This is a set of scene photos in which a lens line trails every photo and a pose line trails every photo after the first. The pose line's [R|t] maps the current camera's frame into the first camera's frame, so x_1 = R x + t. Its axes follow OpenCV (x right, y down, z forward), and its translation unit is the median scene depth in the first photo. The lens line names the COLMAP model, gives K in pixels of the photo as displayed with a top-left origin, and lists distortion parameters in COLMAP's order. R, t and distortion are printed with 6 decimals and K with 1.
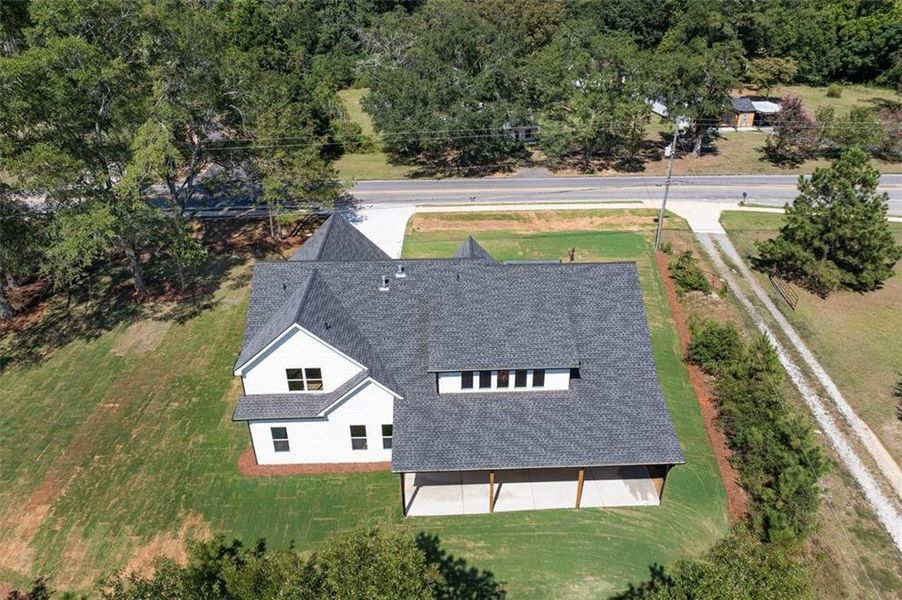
lens RADIAL K [[682.9, 0, 451.0], [0, 682.9, 300.0], [0, 0, 1]] dist [-0.037899, -0.001315]
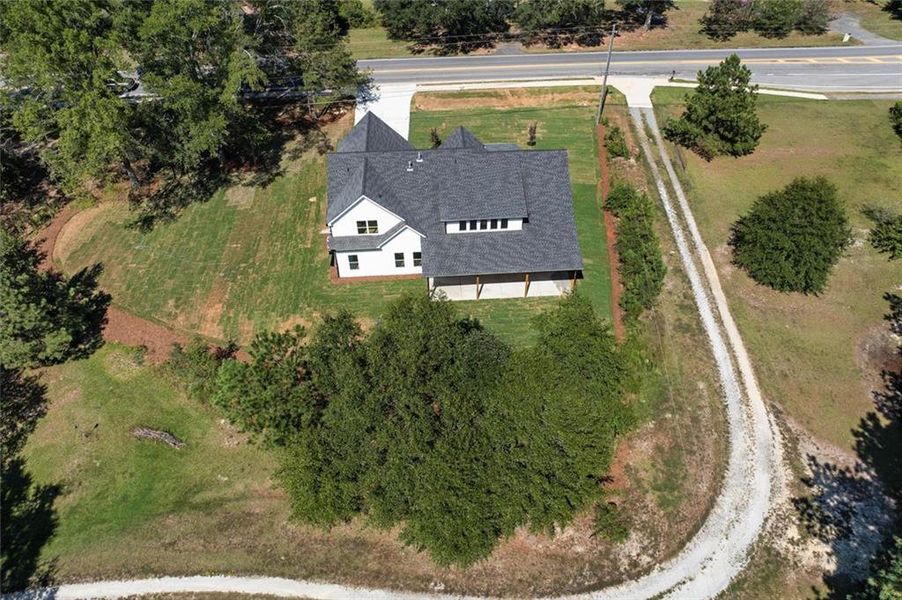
lens RADIAL K [[682.9, 0, 451.0], [0, 682.9, 300.0], [0, 0, 1]] dist [-0.037899, -0.001315]
pose [[0.999583, -0.022826, 0.017694, -0.035539], [0.017884, 0.970270, 0.241362, -0.101049], [-0.022678, -0.240945, 0.970274, -0.621719]]
